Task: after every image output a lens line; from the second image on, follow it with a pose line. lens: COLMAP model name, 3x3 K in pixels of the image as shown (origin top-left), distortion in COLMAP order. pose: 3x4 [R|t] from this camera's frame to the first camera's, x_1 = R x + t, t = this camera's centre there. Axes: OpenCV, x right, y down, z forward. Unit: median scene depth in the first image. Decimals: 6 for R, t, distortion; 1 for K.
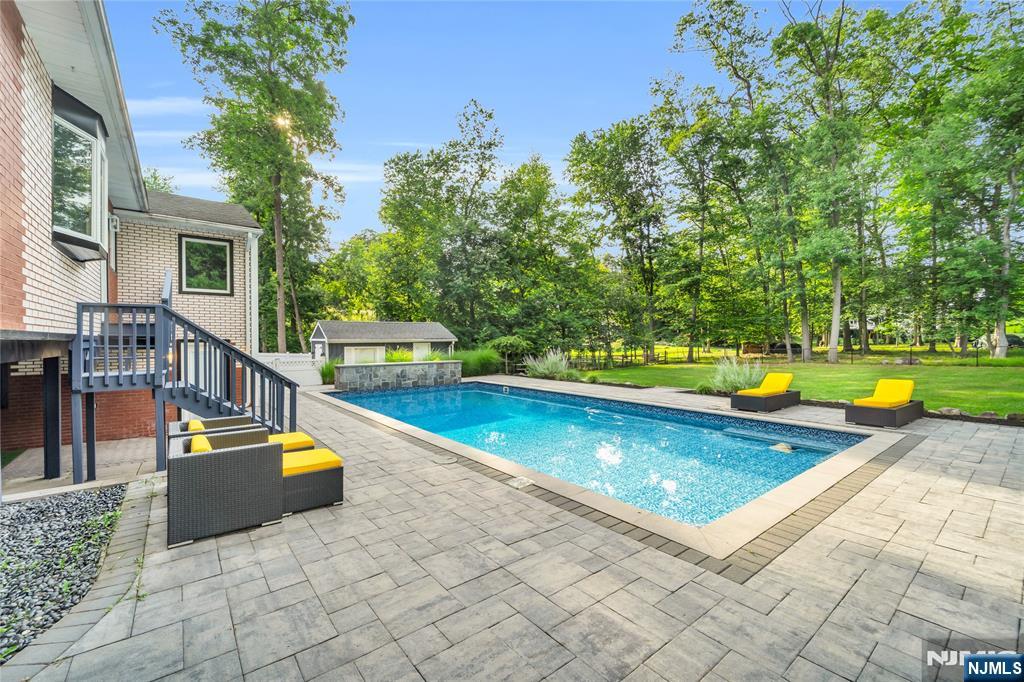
lens RADIAL K [[426.8, 0, 512.0], [0, 426.8, 341.0], [0, 0, 1]] dist [0.000483, 0.000263]
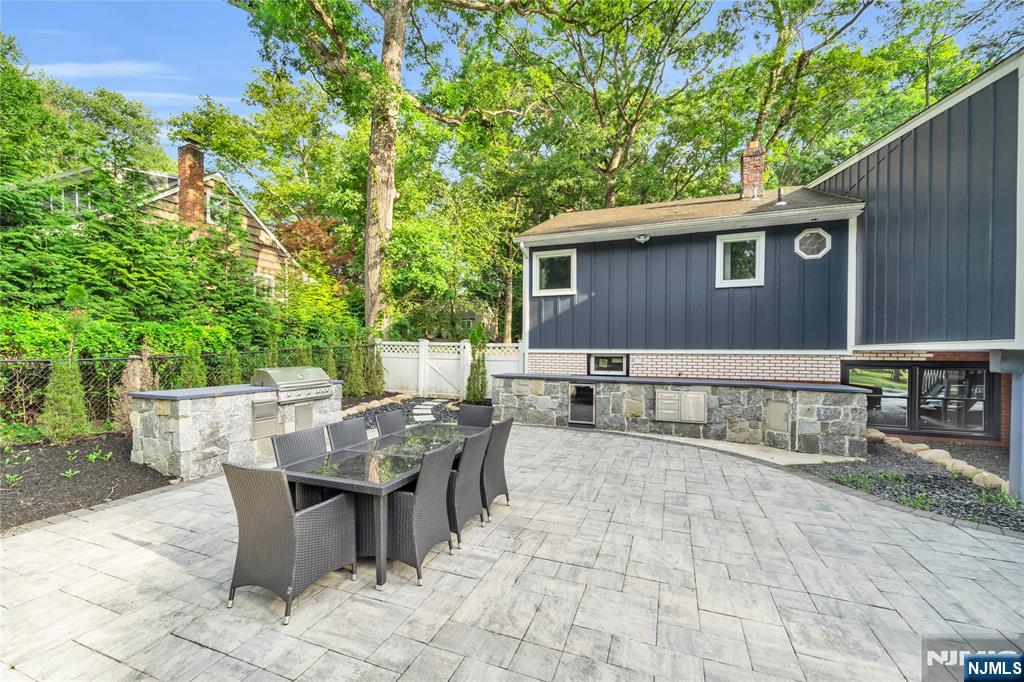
lens RADIAL K [[417.6, 0, 508.5], [0, 417.6, 351.3], [0, 0, 1]] dist [0.001315, 0.000077]
pose [[-0.863985, 0.001005, -0.503517, 0.234327], [-0.001194, 0.999991, 0.004045, -0.001882], [0.503516, 0.004096, -0.863976, 0.244330]]
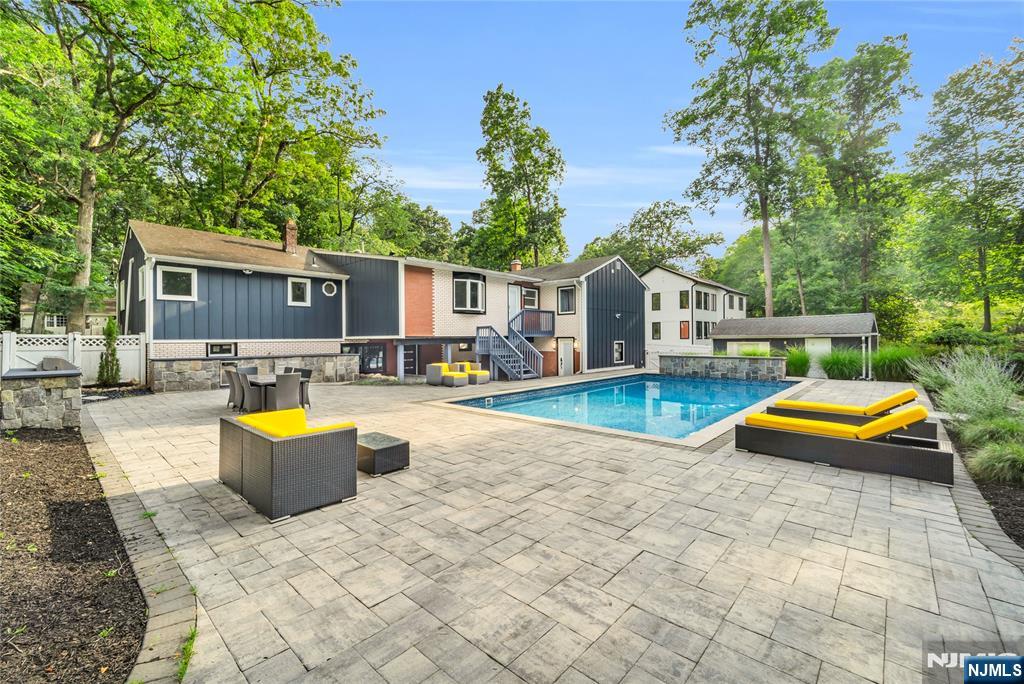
lens RADIAL K [[433.9, 0, 493.5], [0, 433.9, 335.7], [0, 0, 1]] dist [0.000894, -0.000377]
pose [[0.159661, -0.002533, -0.987169, 0.817689], [0.005520, 0.999983, -0.001673, -0.005819], [0.987156, -0.005182, 0.159672, 0.229838]]
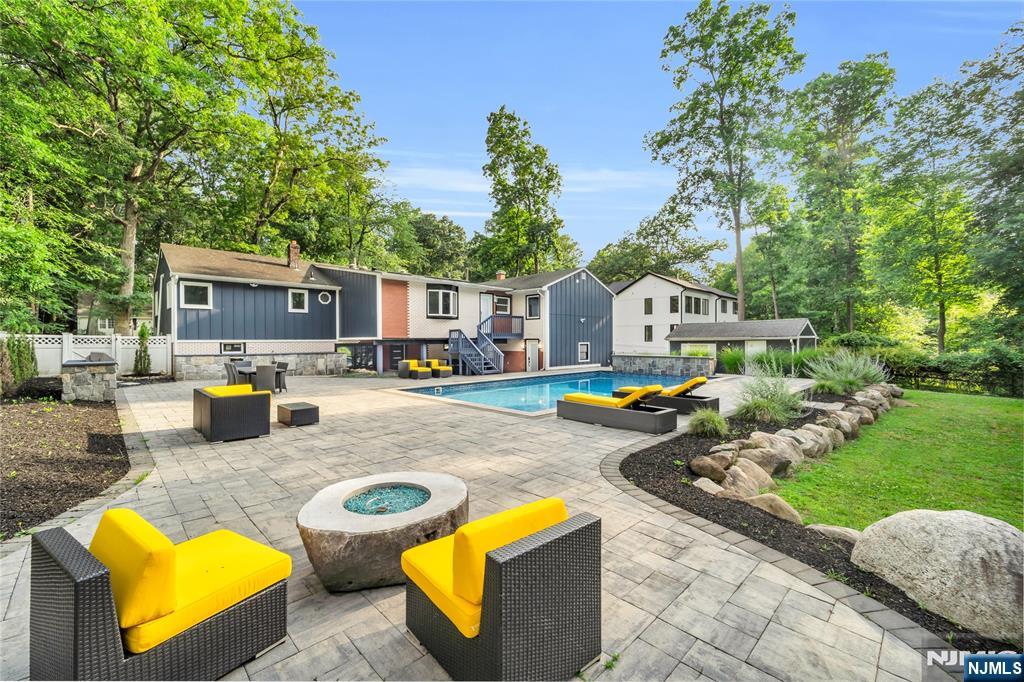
lens RADIAL K [[426.8, 0, 512.0], [0, 426.8, 341.0], [0, 0, 1]] dist [0.000483, 0.000263]
pose [[0.124022, 0.006028, -0.992261, 1.019871], [0.002693, 0.999976, 0.006412, -0.004772], [0.992276, -0.003468, 0.124003, 0.395627]]
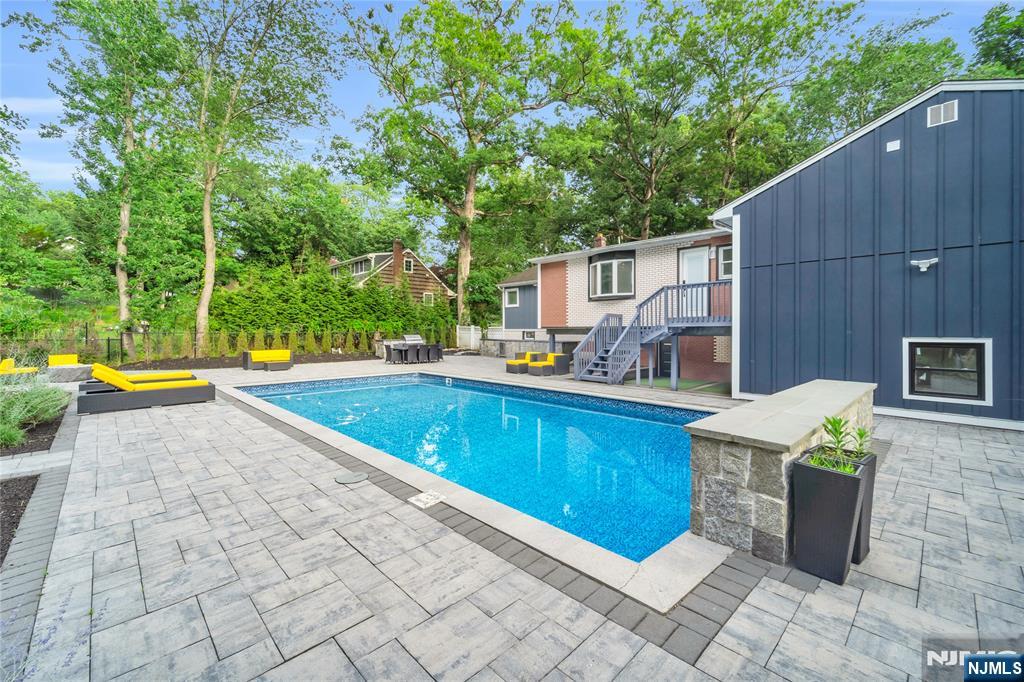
lens RADIAL K [[425.3, 0, 515.2], [0, 425.3, 329.9], [0, 0, 1]] dist [0.000167, 0.000016]
pose [[-0.994353, 0.004350, -0.106038, 0.016792], [0.004446, 0.999990, -0.000665, 0.001319], [0.106034, -0.001133, -0.994362, 1.255504]]
